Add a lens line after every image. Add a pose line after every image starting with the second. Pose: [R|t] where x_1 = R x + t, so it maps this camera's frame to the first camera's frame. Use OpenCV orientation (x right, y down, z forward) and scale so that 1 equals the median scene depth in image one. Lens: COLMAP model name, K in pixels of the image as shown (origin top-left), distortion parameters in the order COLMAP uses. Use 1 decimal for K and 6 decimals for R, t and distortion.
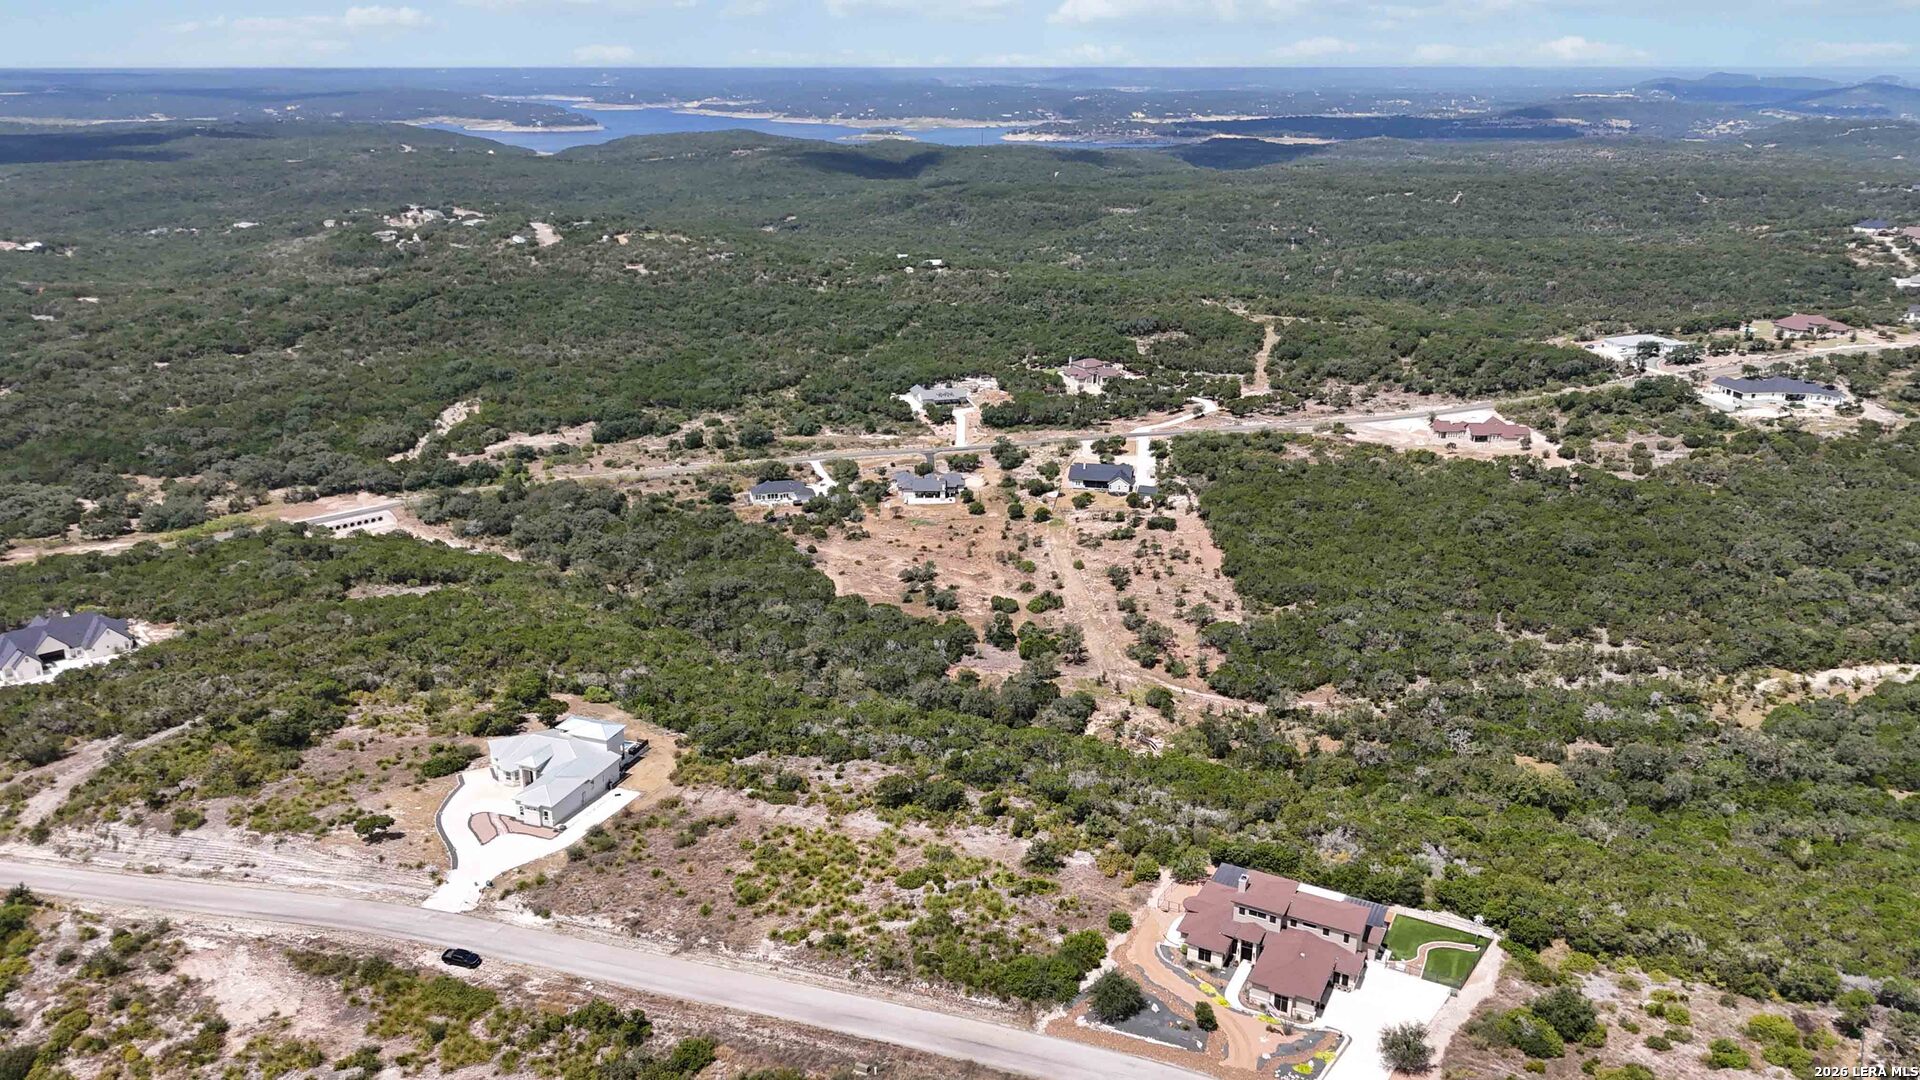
lens RADIAL K [[1410.0, 0, 967.3], [0, 1410.0, 542.4], [0, 0, 1]] dist [0.086439, -0.098136]
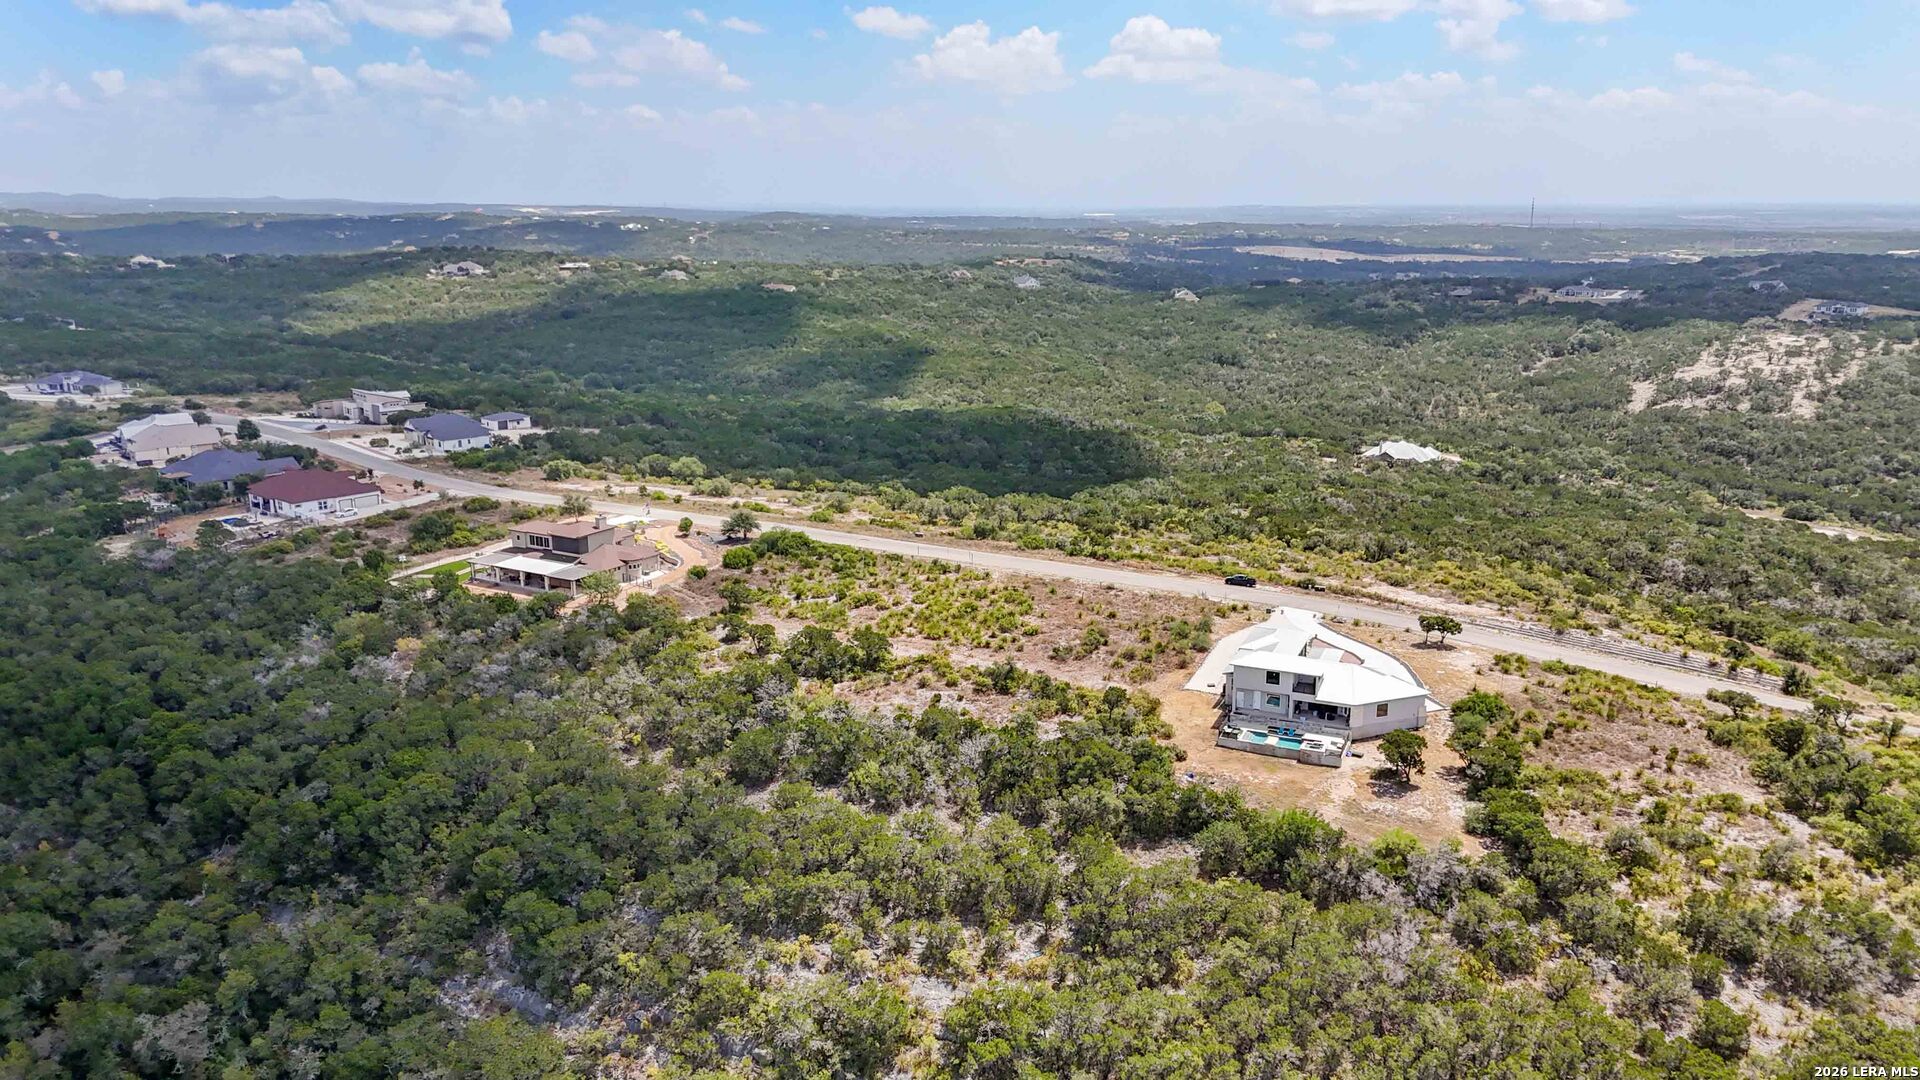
lens RADIAL K [[1415.6, 0, 967.9], [0, 1415.6, 536.4], [0, 0, 1]] dist [0.086499, -0.095479]
pose [[-0.998041, -0.012627, 0.061270, -0.093229], [0.022173, 0.844426, 0.535213, -0.188653], [-0.058496, 0.535524, -0.842492, 0.969455]]
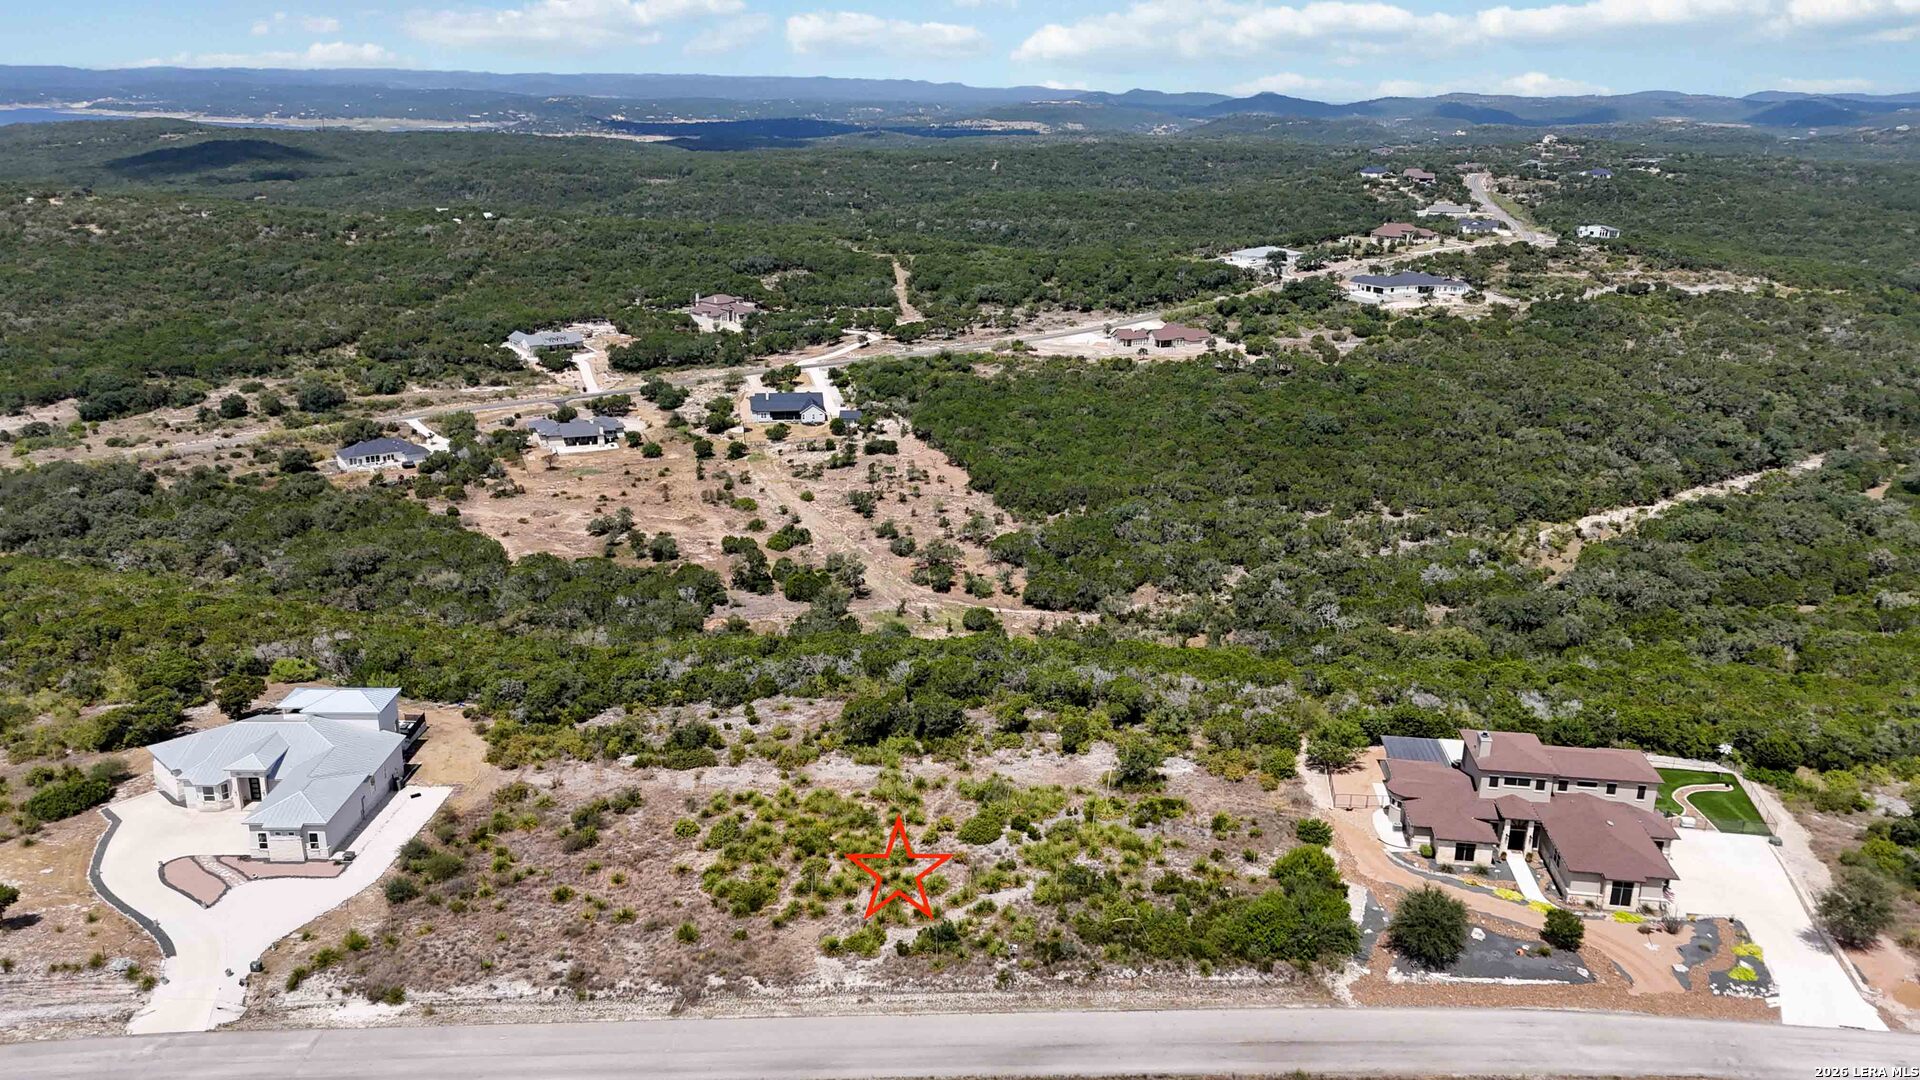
lens RADIAL K [[1410.0, 0, 967.3], [0, 1410.0, 542.4], [0, 0, 1]] dist [0.086439, -0.098136]
pose [[0.937172, -0.098935, 0.334544, -0.129706], [0.102446, 0.994713, 0.007182, 0.053185], [-0.333486, 0.027542, 0.942353, 0.202903]]
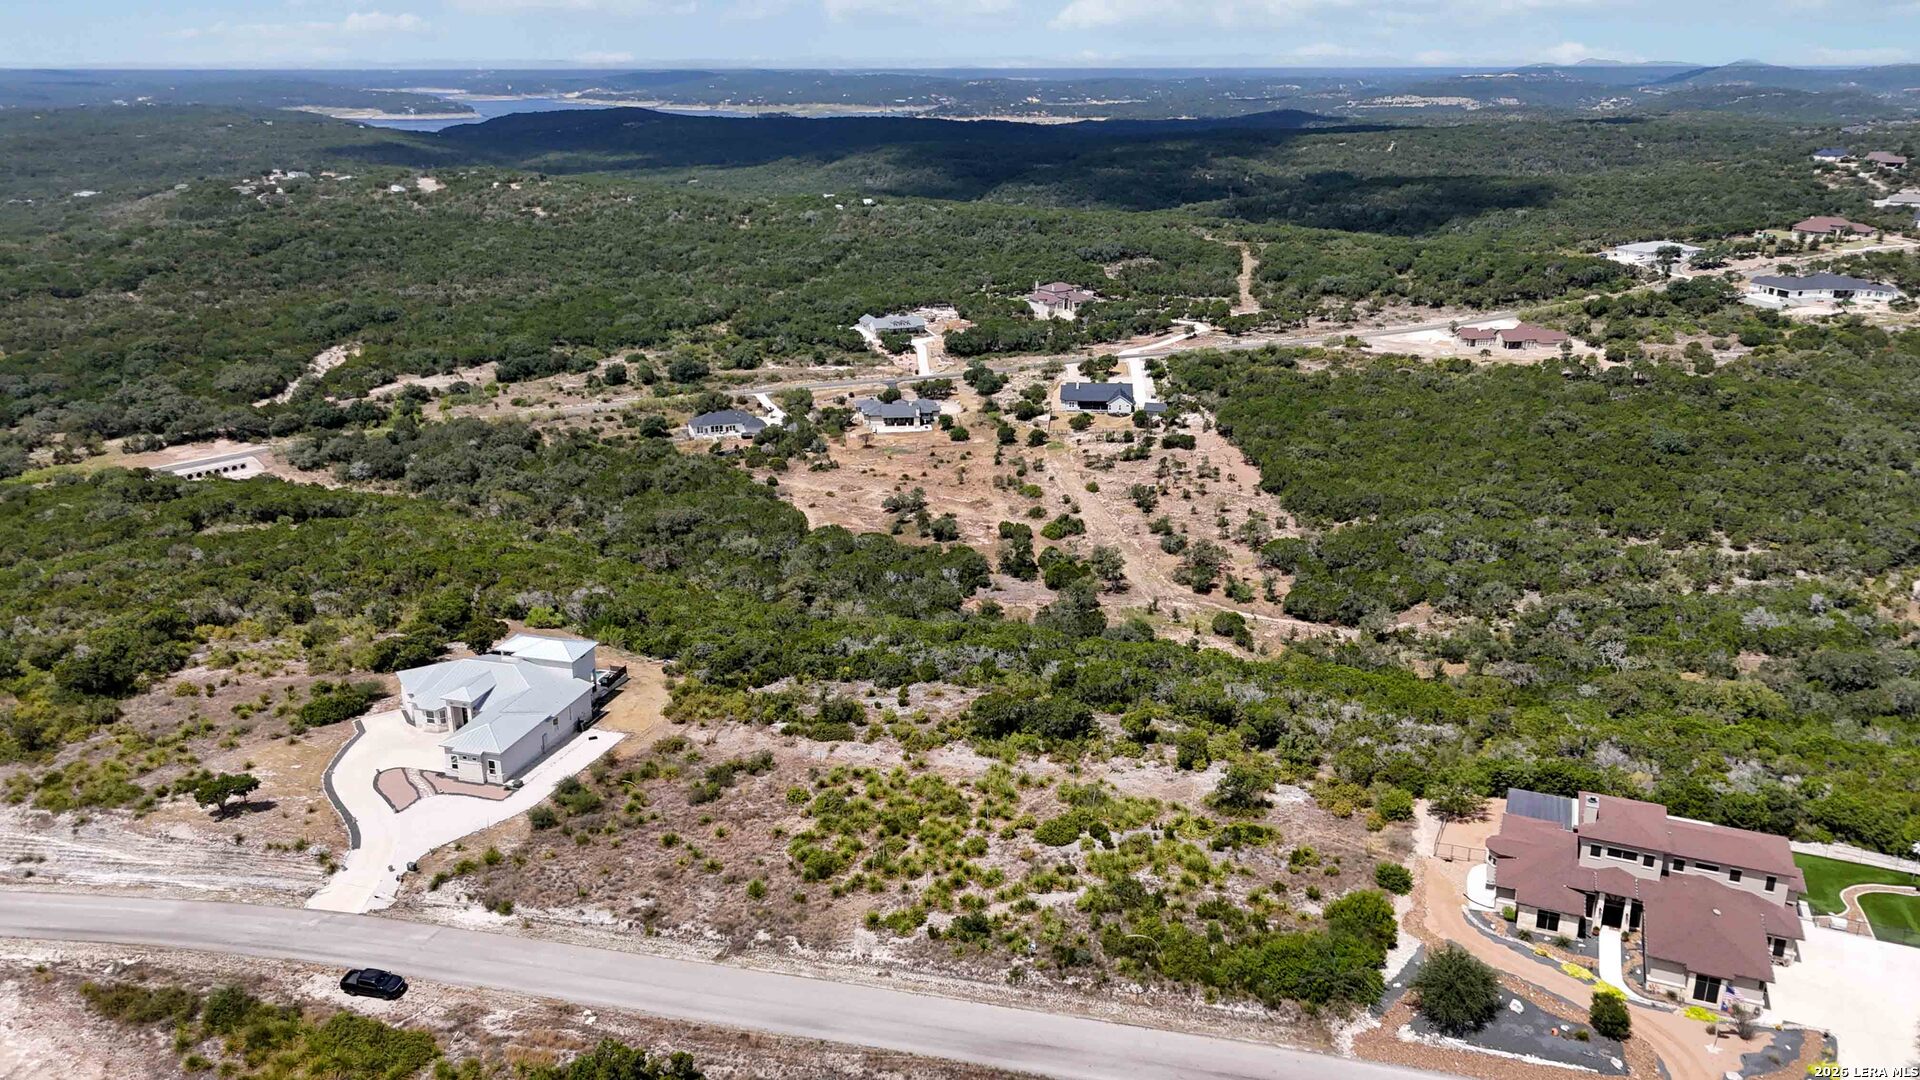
lens RADIAL K [[1415.6, 0, 967.9], [0, 1415.6, 536.4], [0, 0, 1]] dist [0.086499, -0.095479]
pose [[0.996990, -0.030791, 0.071158, -0.065342], [0.031045, 0.999515, -0.002463, 0.051530], [-0.071048, 0.004665, 0.997462, 0.173321]]
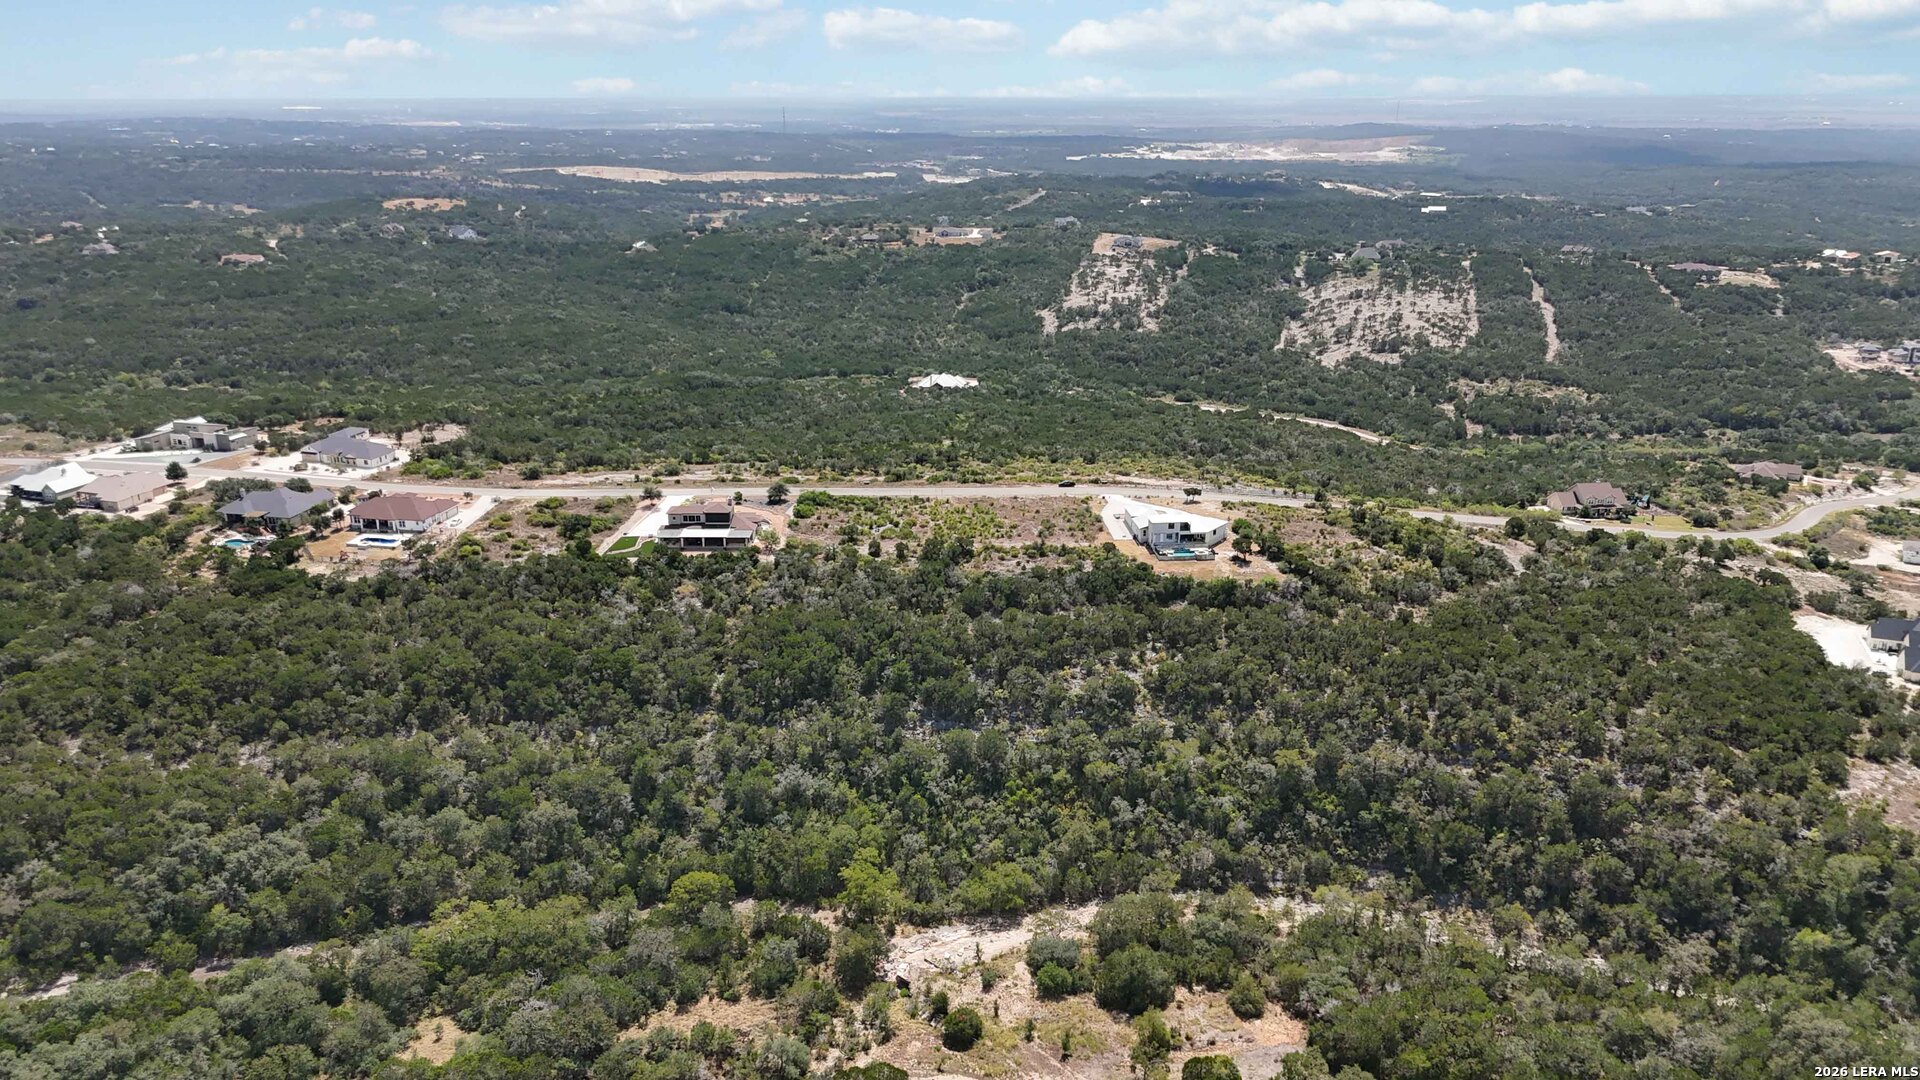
lens RADIAL K [[1415.6, 0, 967.9], [0, 1415.6, 536.4], [0, 0, 1]] dist [0.086499, -0.095479]
pose [[-0.897456, 0.136191, -0.419552, 0.350133], [-0.140549, 0.813279, 0.564644, -0.416776], [0.418113, 0.565711, -0.710741, 1.228155]]
